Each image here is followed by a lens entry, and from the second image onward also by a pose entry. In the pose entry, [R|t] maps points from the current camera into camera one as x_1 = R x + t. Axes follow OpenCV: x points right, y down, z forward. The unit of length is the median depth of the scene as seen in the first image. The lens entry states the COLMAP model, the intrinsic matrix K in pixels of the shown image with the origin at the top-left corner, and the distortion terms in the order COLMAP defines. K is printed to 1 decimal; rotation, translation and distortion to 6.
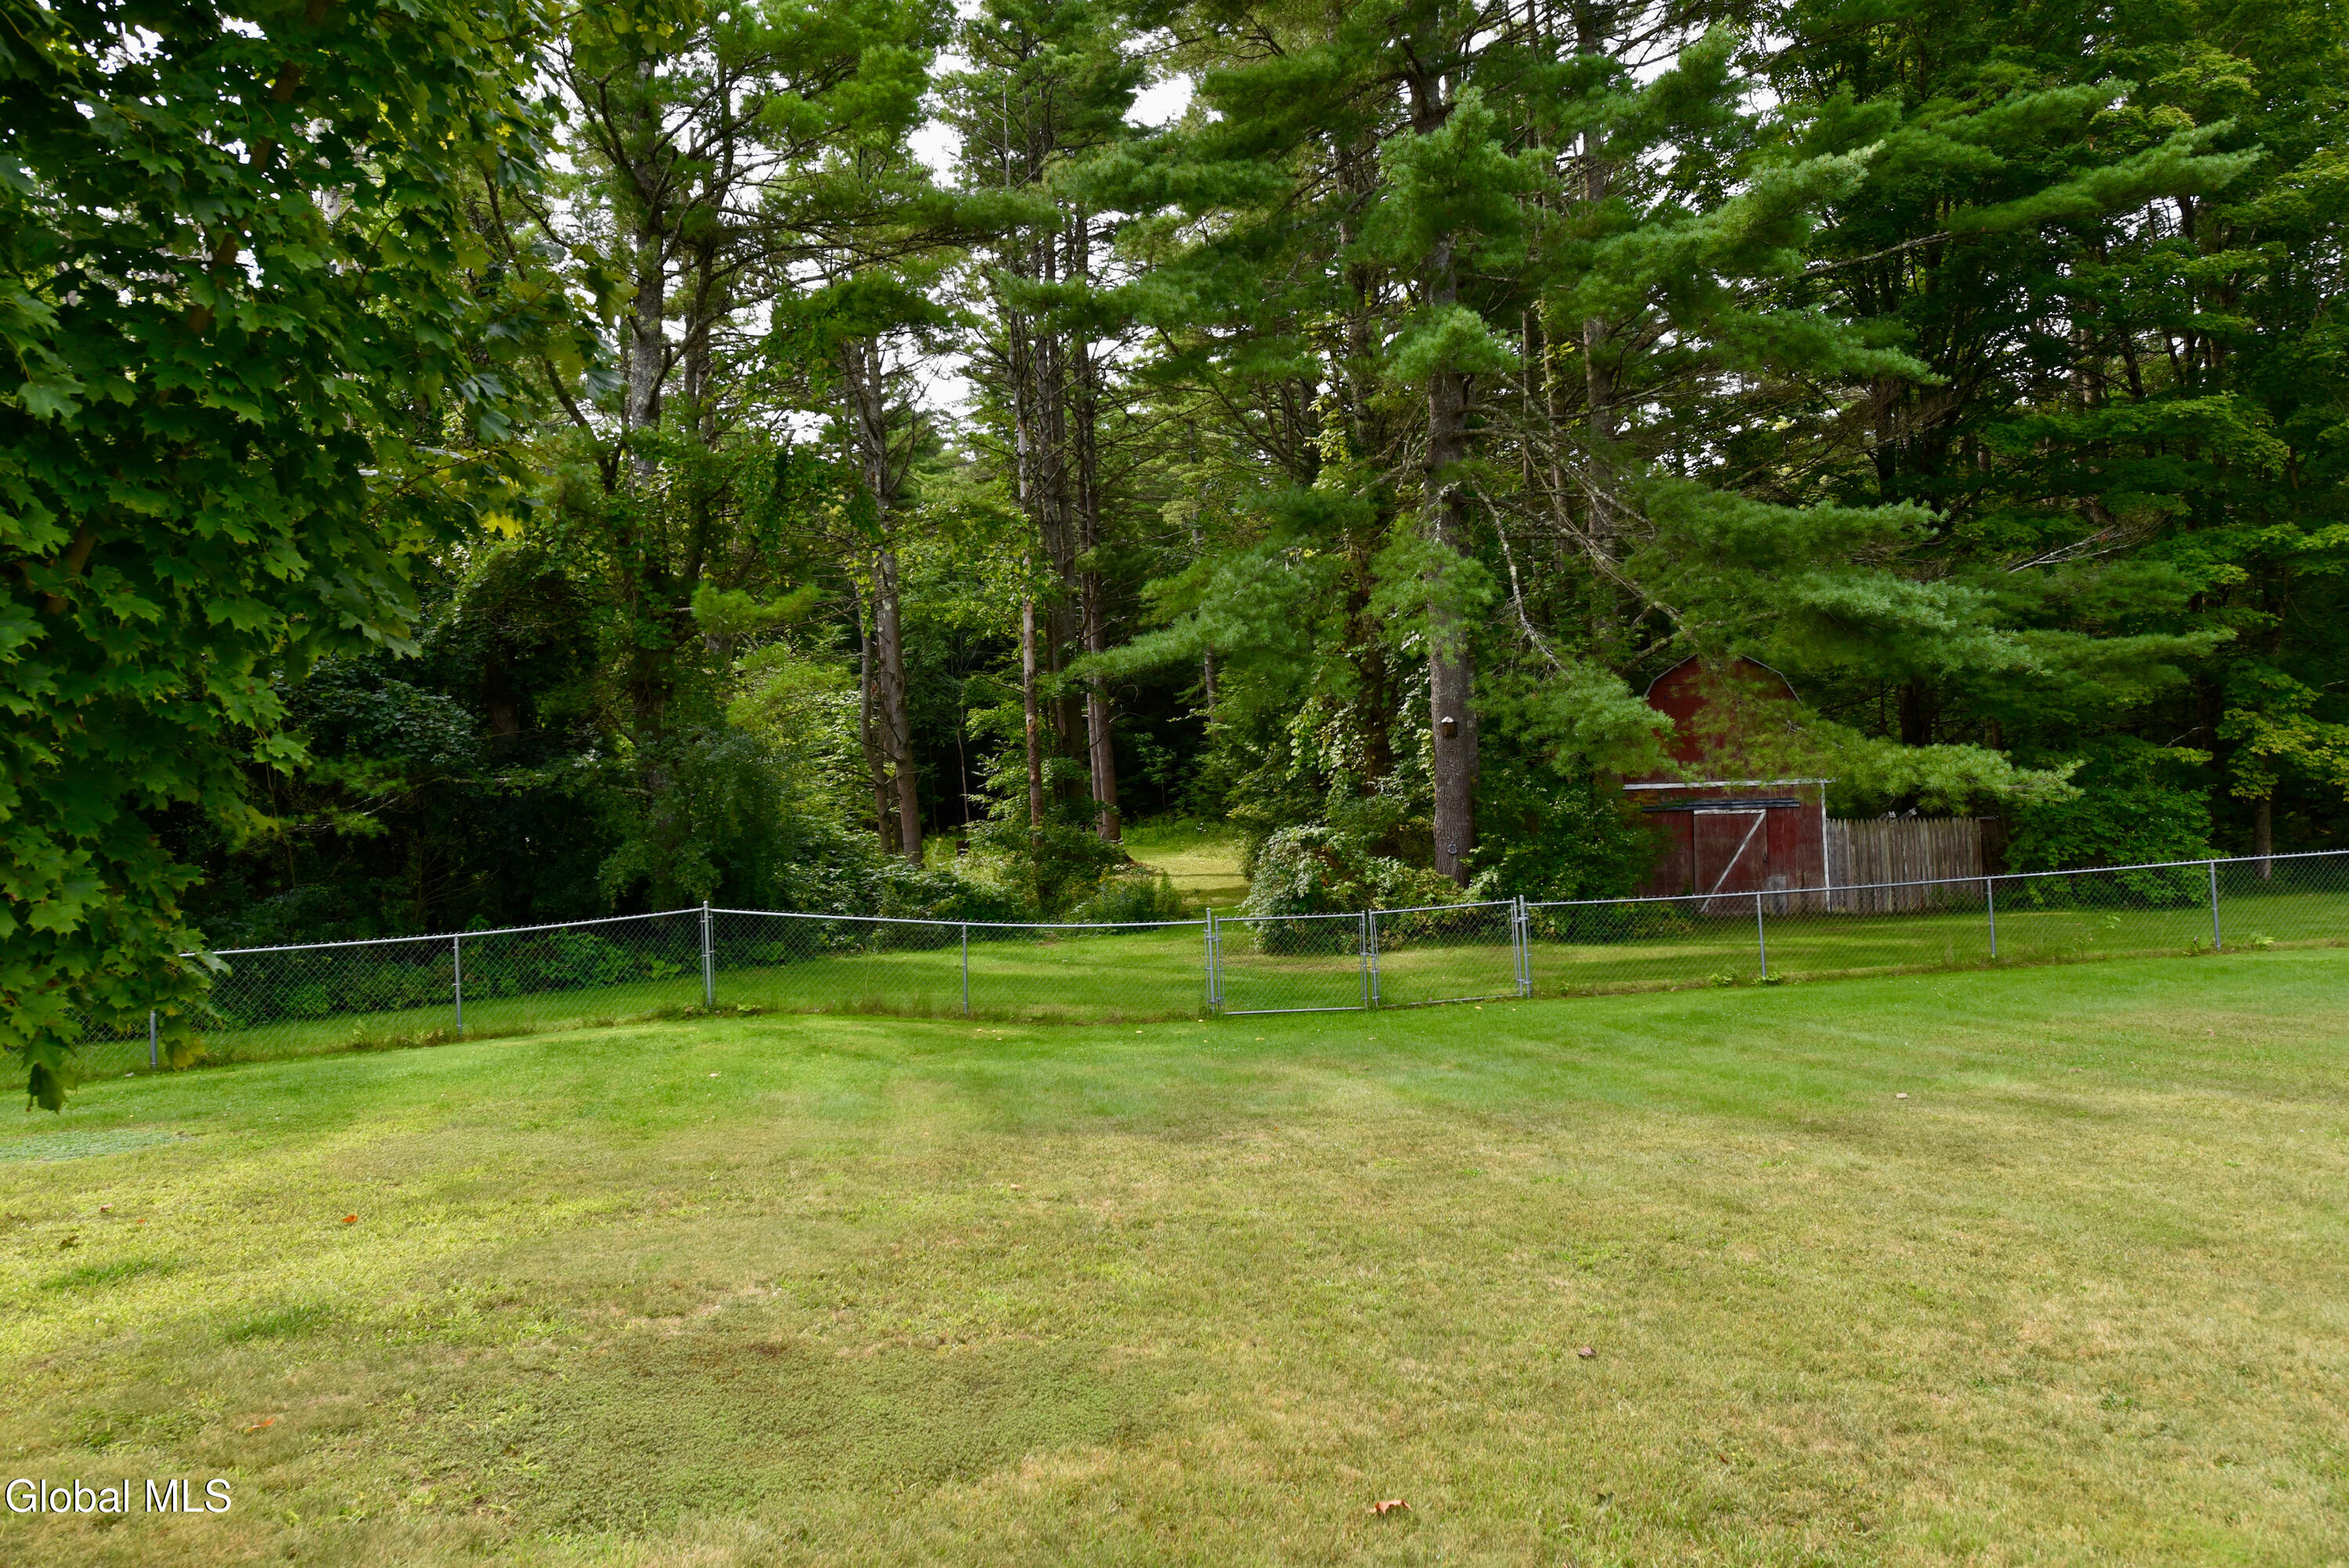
lens RADIAL K [[1601.8, 0, 1174.5], [0, 1601.8, 784.0], [0, 0, 1]] dist [-0.002876, -0.000628]
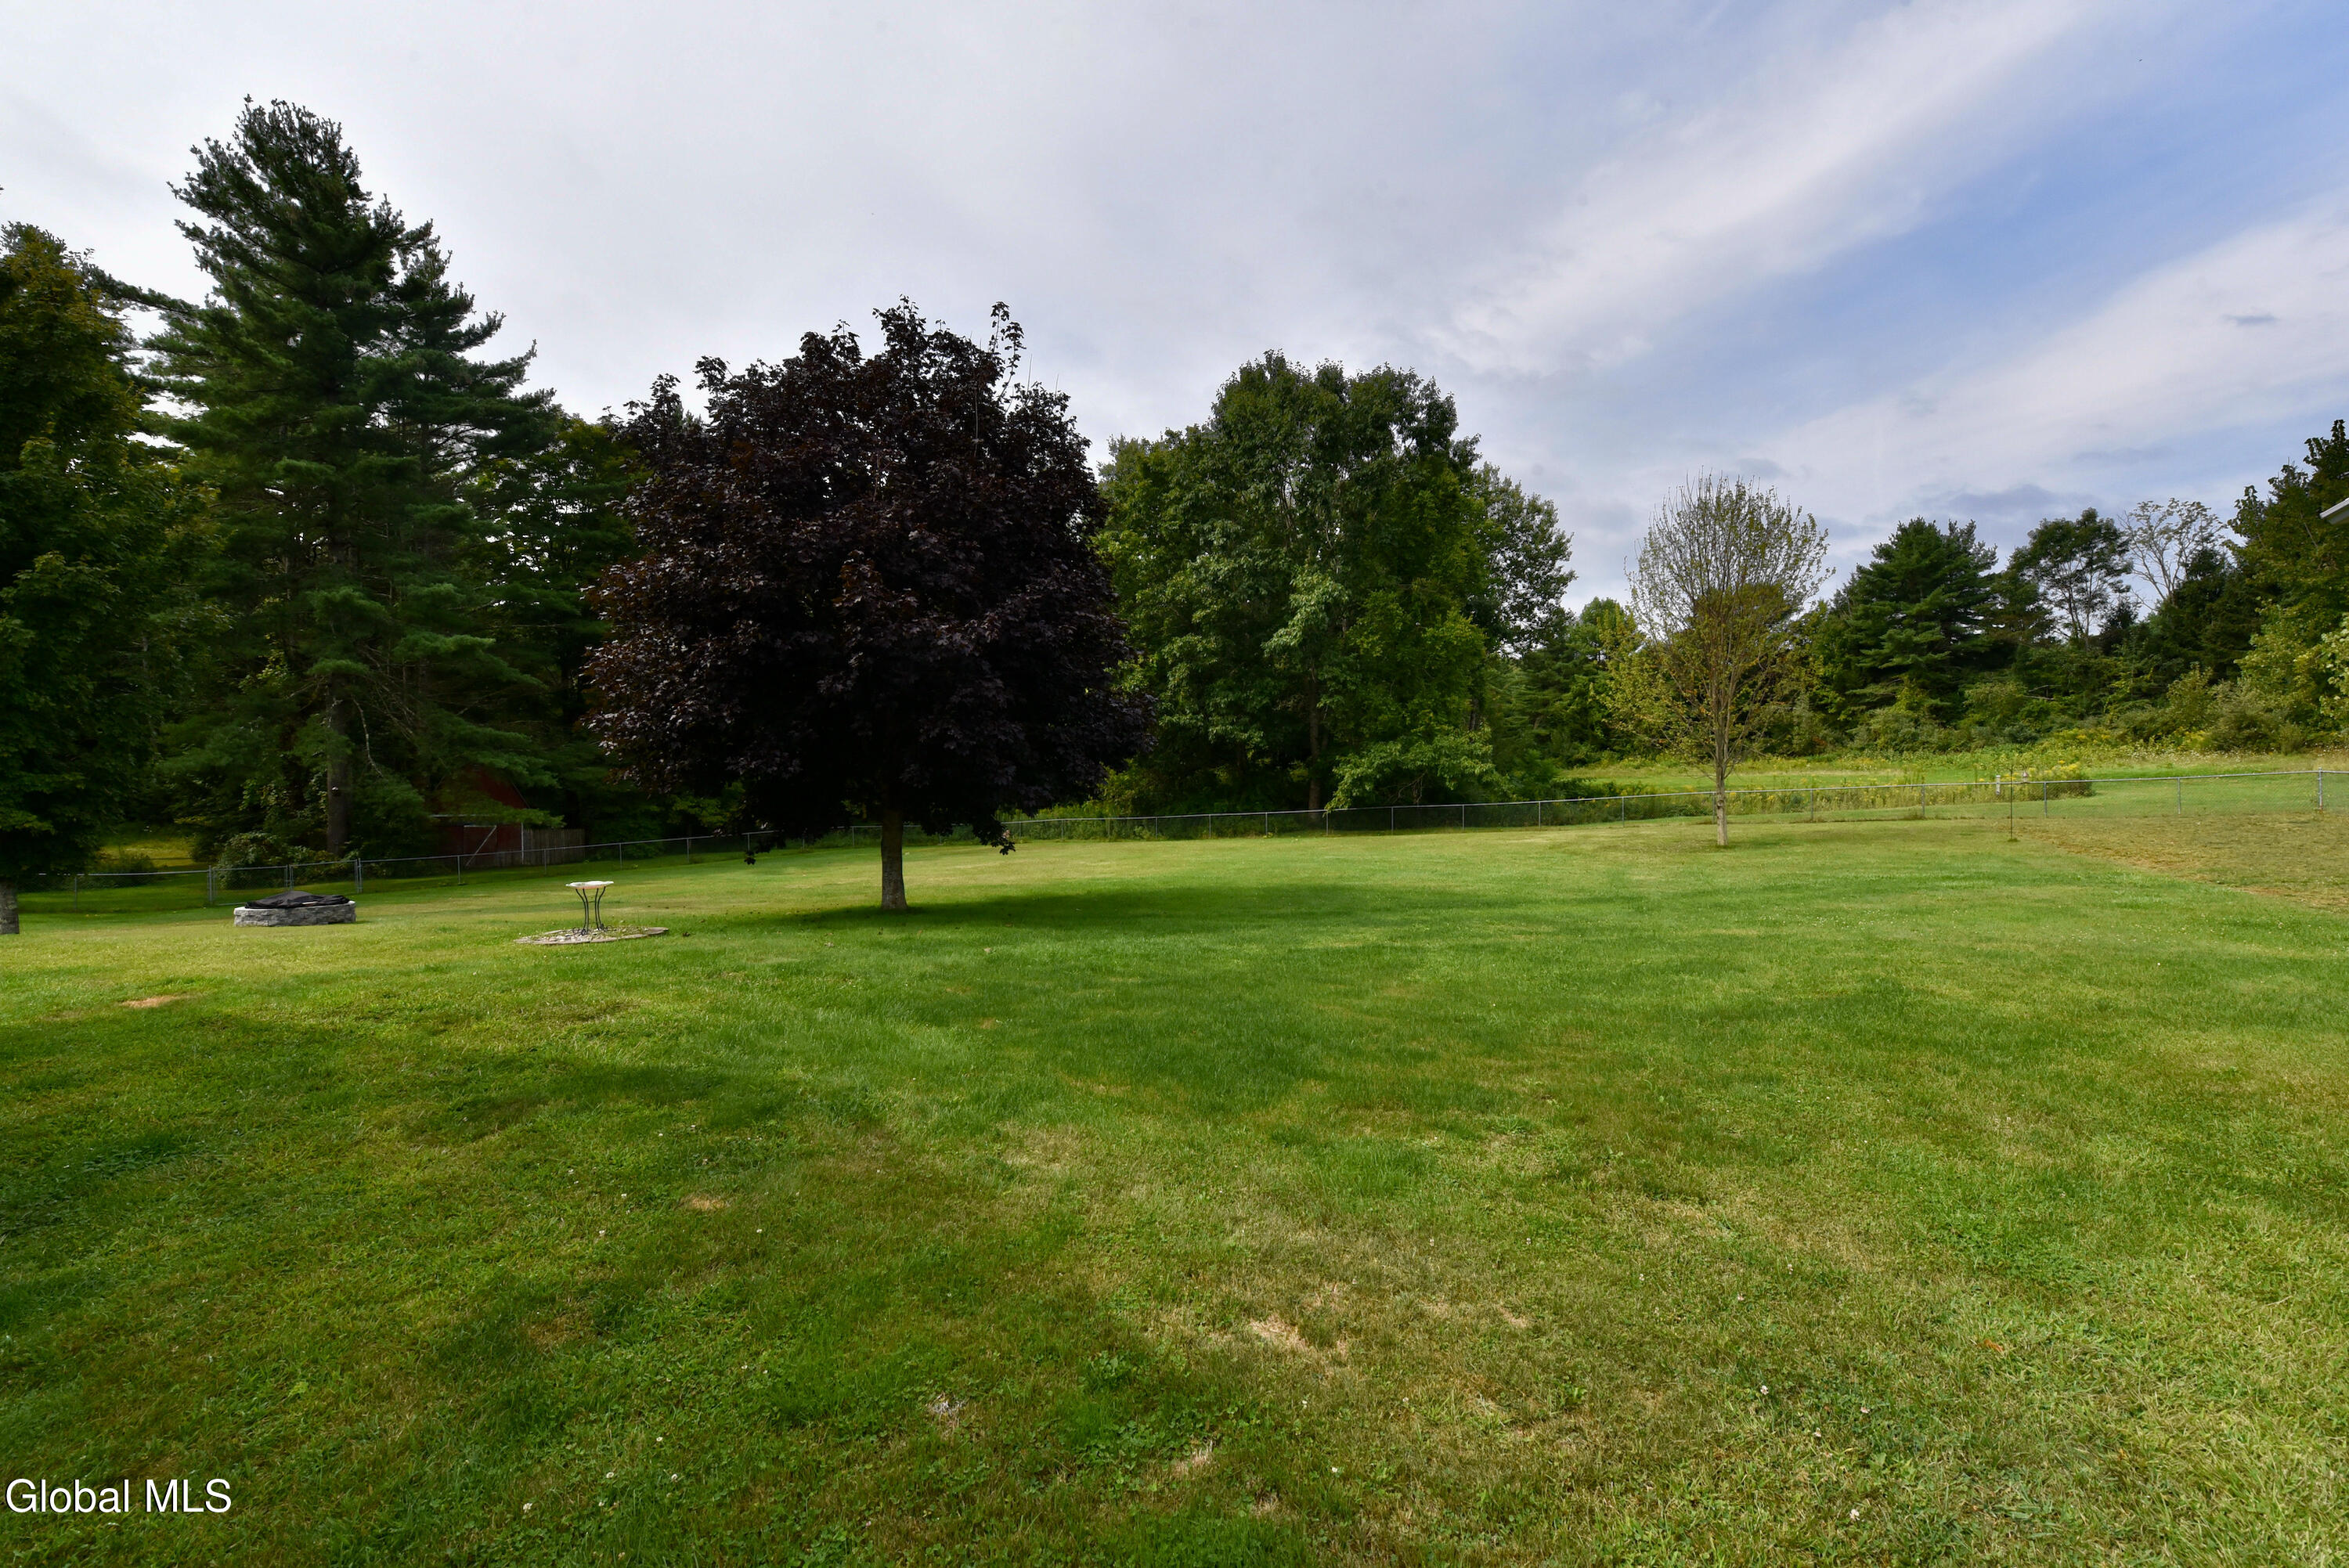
lens RADIAL K [[936.0, 0, 1177.3], [0, 936.0, 792.3], [0, 0, 1]] dist [-0.021058, -0.000359]
pose [[0.629928, 0.028037, 0.776148, -0.107384], [-0.021737, 0.999593, -0.018467, -0.037283], [-0.776350, -0.005238, 0.630281, -0.875333]]
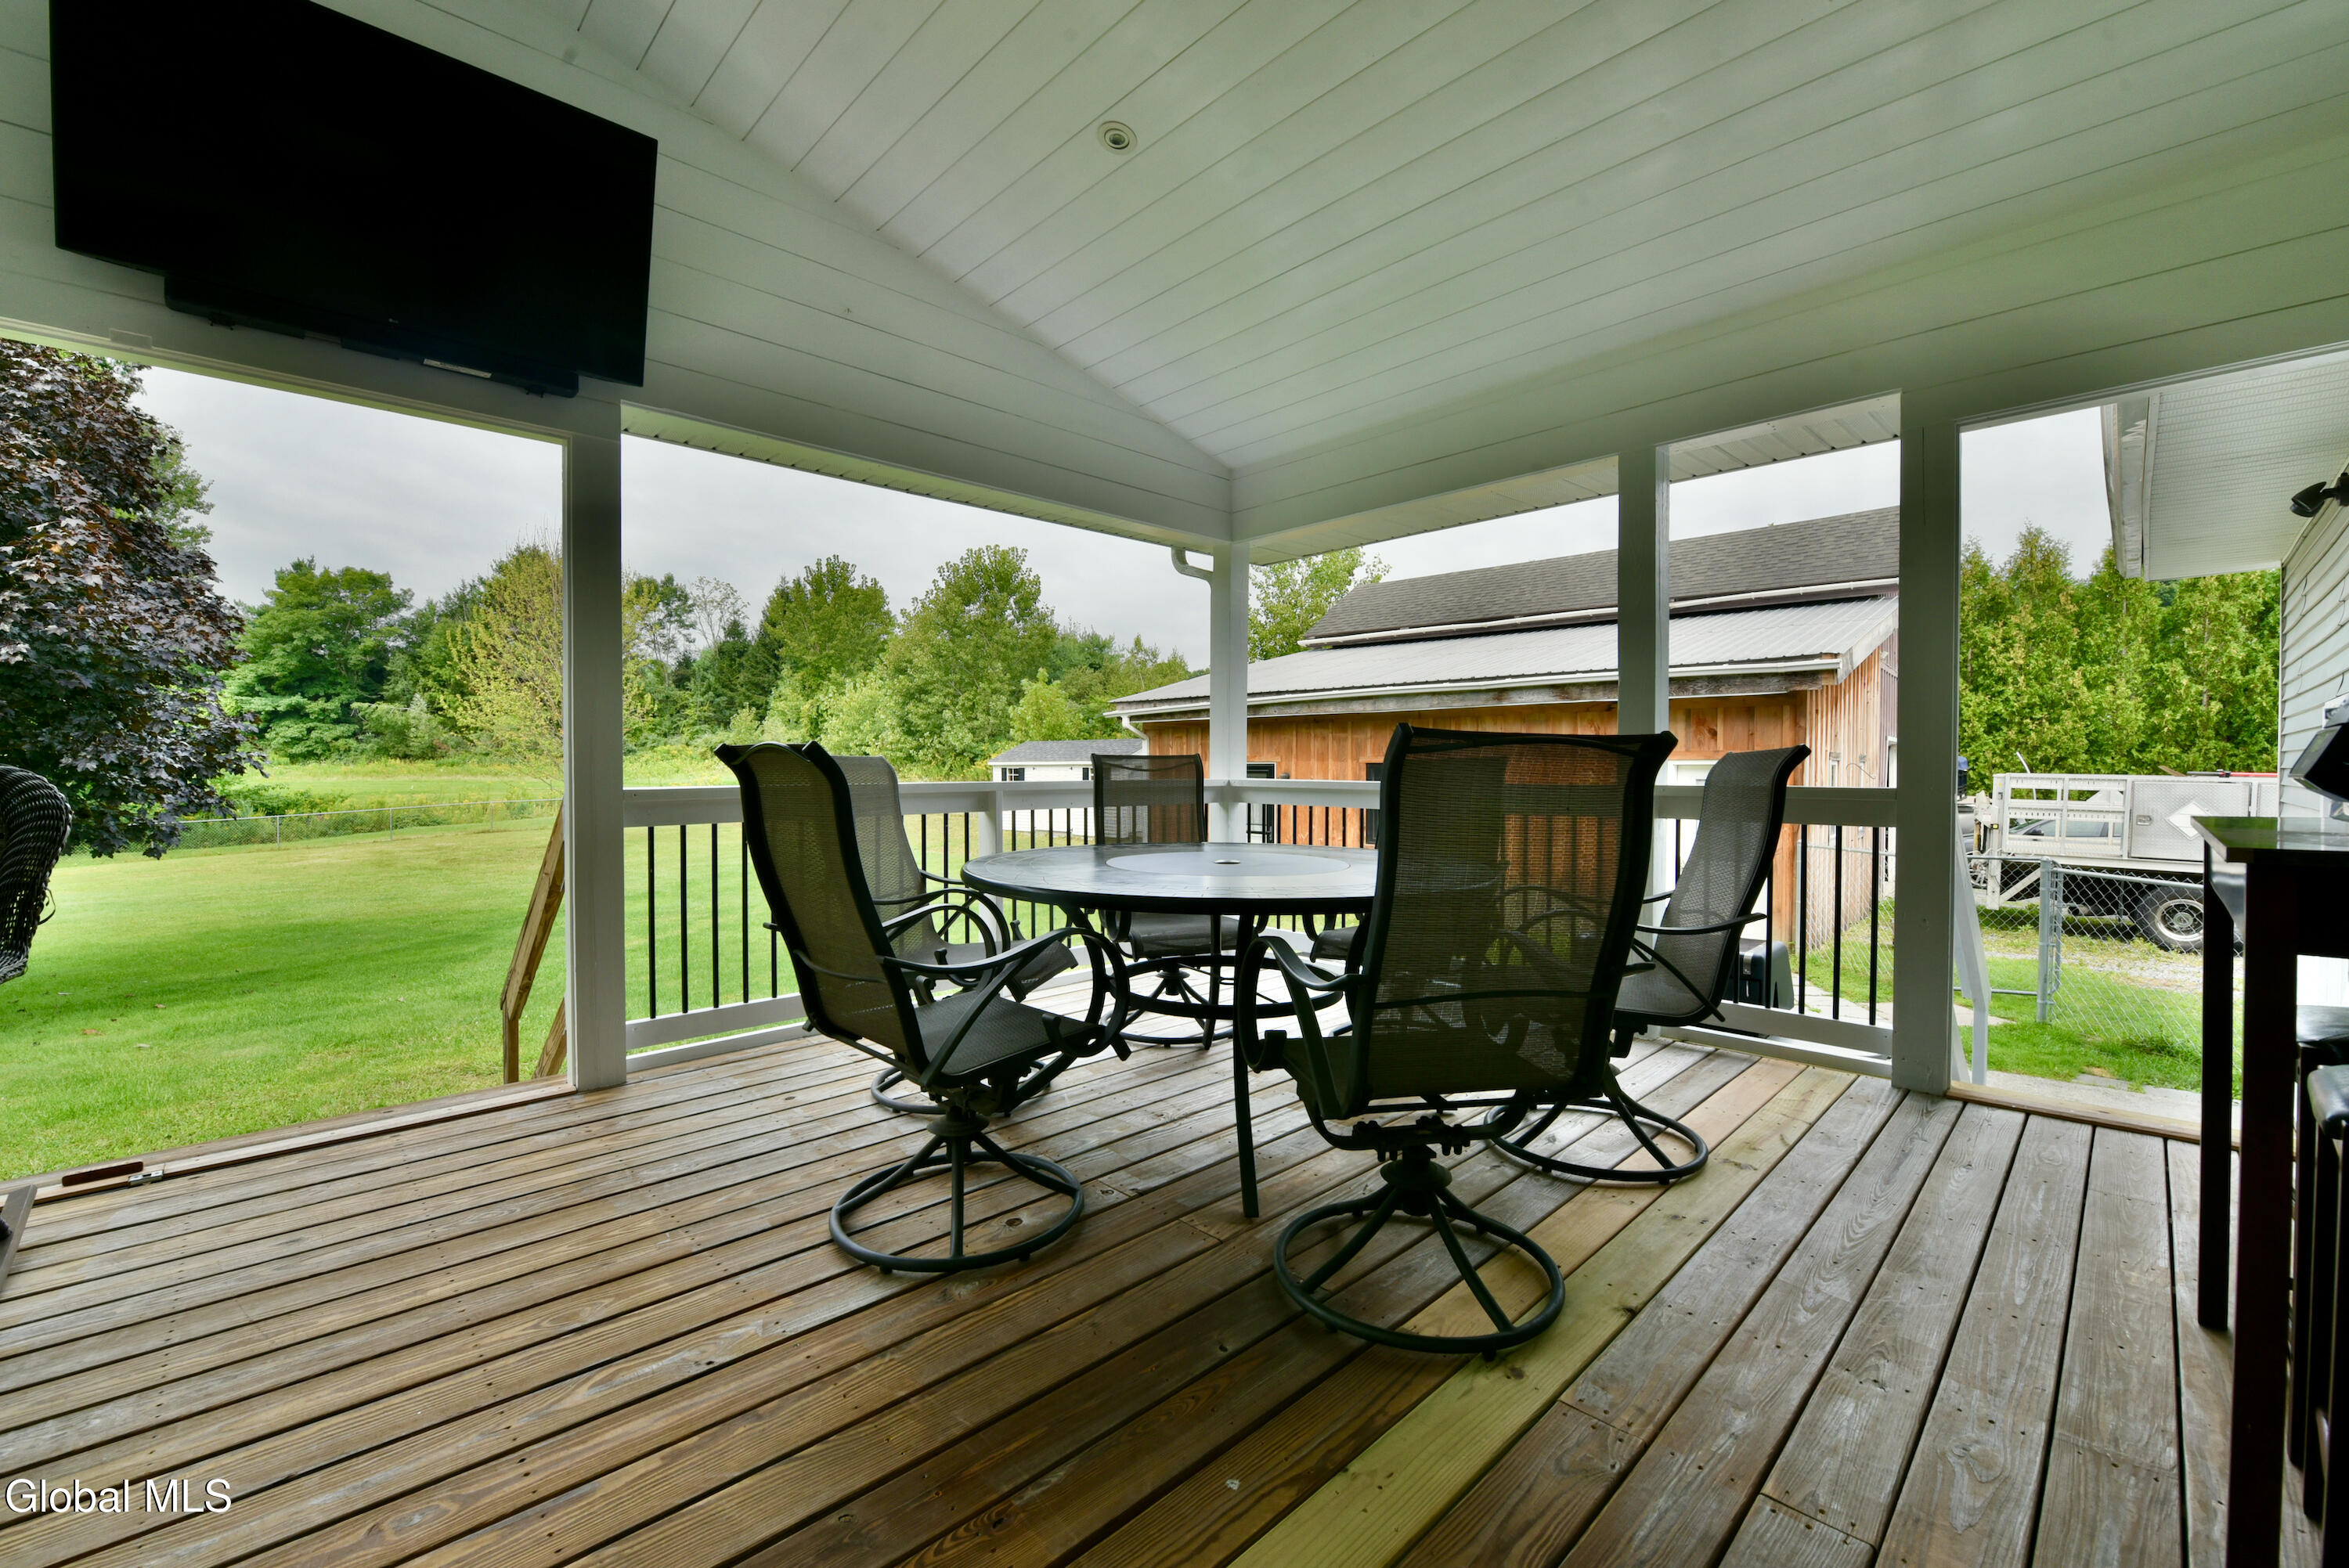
lens RADIAL K [[950.0, 0, 1181.7], [0, 950.0, 788.4], [0, 0, 1]] dist [-0.021014, -0.000065]
pose [[-0.612566, 0.031636, 0.789786, -0.320400], [0.021712, 0.999495, -0.023197, -0.043729], [-0.790121, 0.002938, -0.612943, -0.603532]]
